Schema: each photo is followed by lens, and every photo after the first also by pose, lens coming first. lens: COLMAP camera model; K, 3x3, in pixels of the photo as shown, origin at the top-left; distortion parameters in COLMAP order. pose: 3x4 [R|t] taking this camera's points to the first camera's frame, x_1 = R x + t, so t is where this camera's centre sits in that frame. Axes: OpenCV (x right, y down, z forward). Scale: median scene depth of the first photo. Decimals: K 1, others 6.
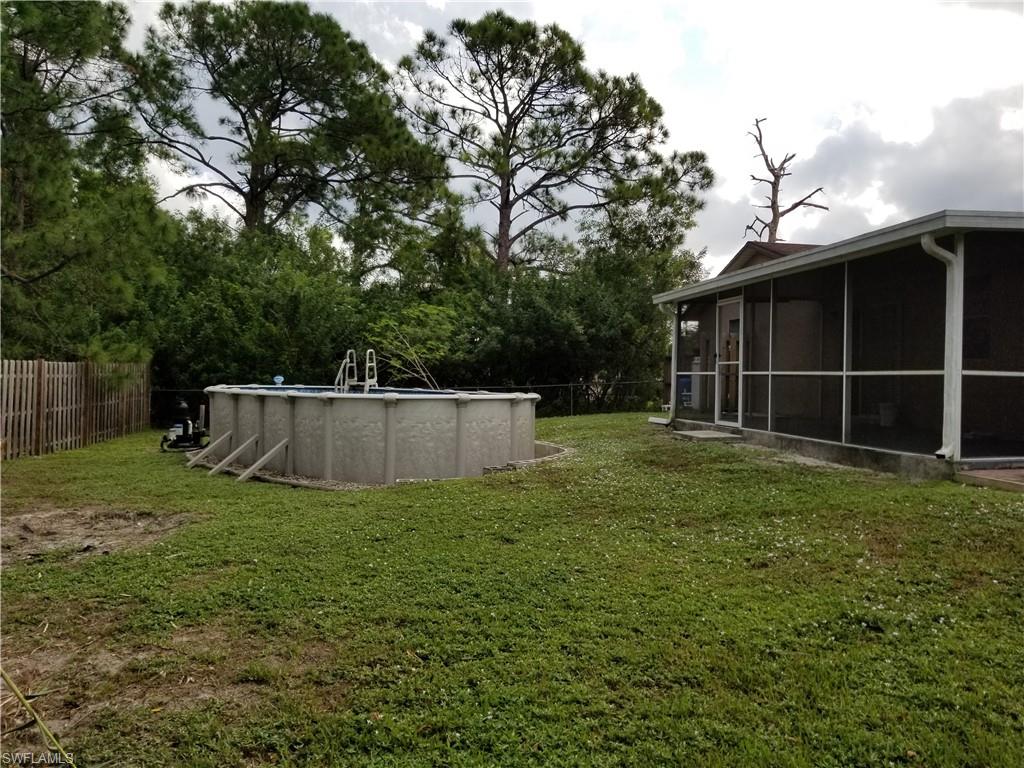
lens RADIAL K [[793.5, 0, 510.6], [0, 793.5, 384.1], [0, 0, 1]] dist [0.060397, -0.105555]
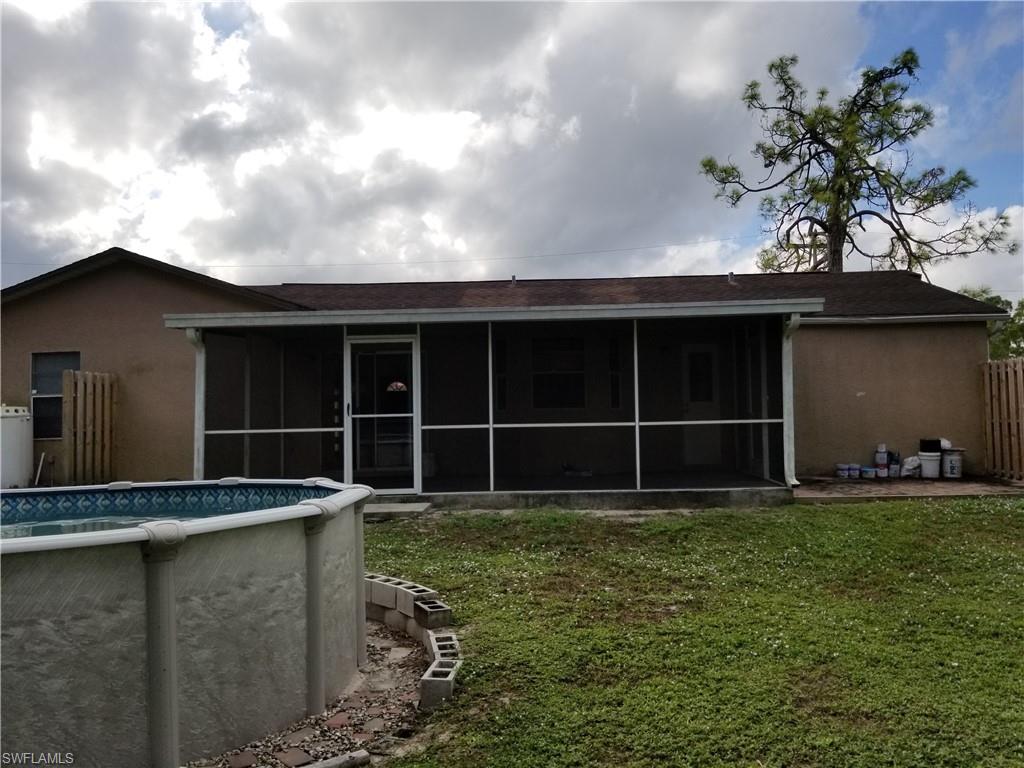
lens RADIAL K [[793.5, 0, 509.2], [0, 793.5, 393.0], [0, 0, 1]] dist [0.060397, -0.105555]
pose [[0.213212, 0.023341, 0.976727, -0.728962], [0.033555, 0.998950, -0.031196, -0.030239], [-0.976430, 0.039425, 0.212204, 1.050261]]
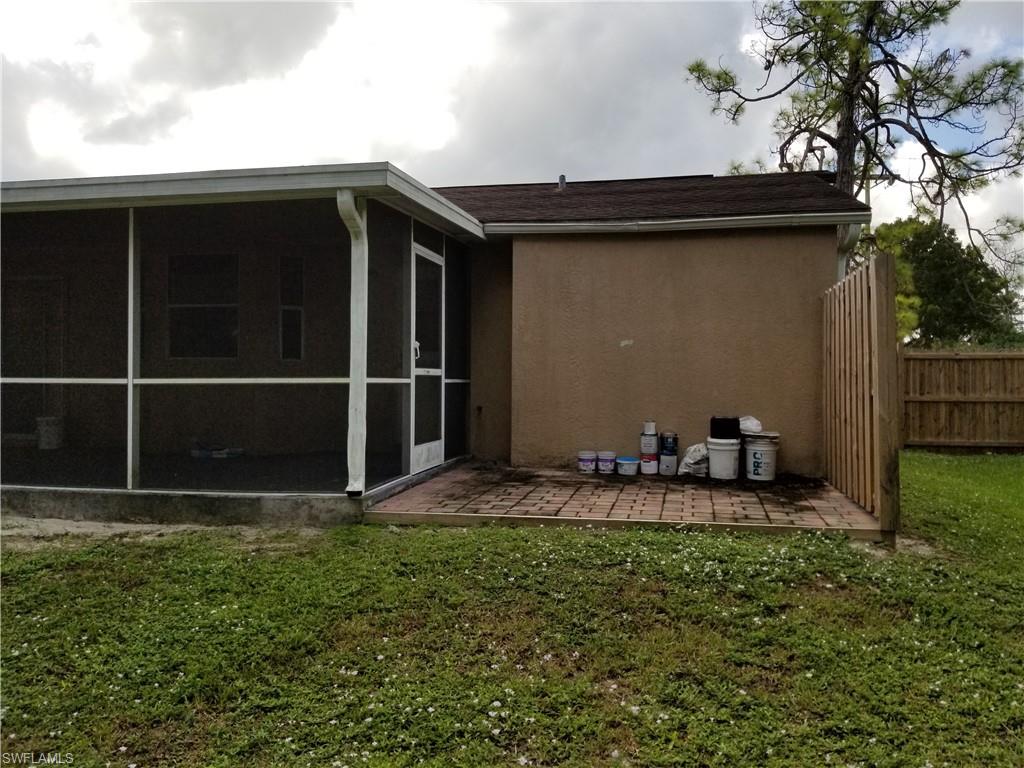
lens RADIAL K [[793.5, 0, 519.1], [0, 793.5, 376.4], [0, 0, 1]] dist [0.060397, -0.105555]
pose [[0.348899, -0.002648, 0.937157, -0.089230], [0.012045, 0.999926, -0.001659, -0.013920], [-0.937083, 0.011867, 0.348905, 0.535944]]
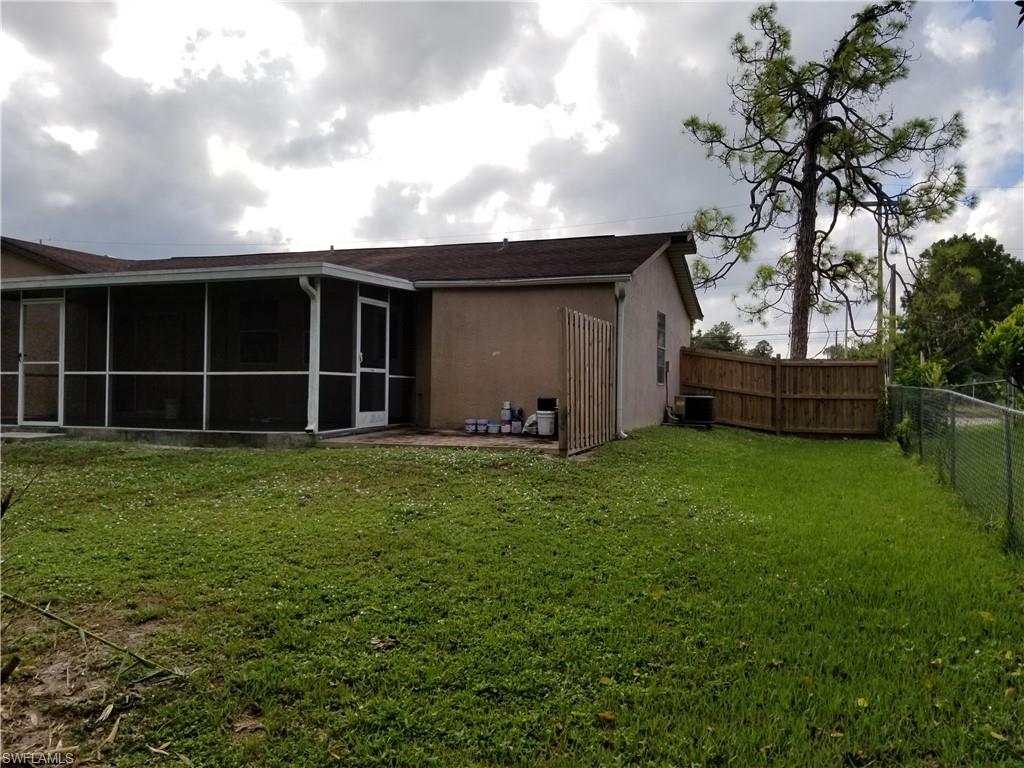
lens RADIAL K [[793.5, 0, 521.9], [0, 793.5, 377.7], [0, 0, 1]] dist [0.060397, -0.105555]
pose [[0.475253, 0.011526, 0.879774, -0.485394], [0.005849, 0.999851, -0.016259, 0.018066], [-0.879830, 0.012873, 0.475115, -0.016166]]
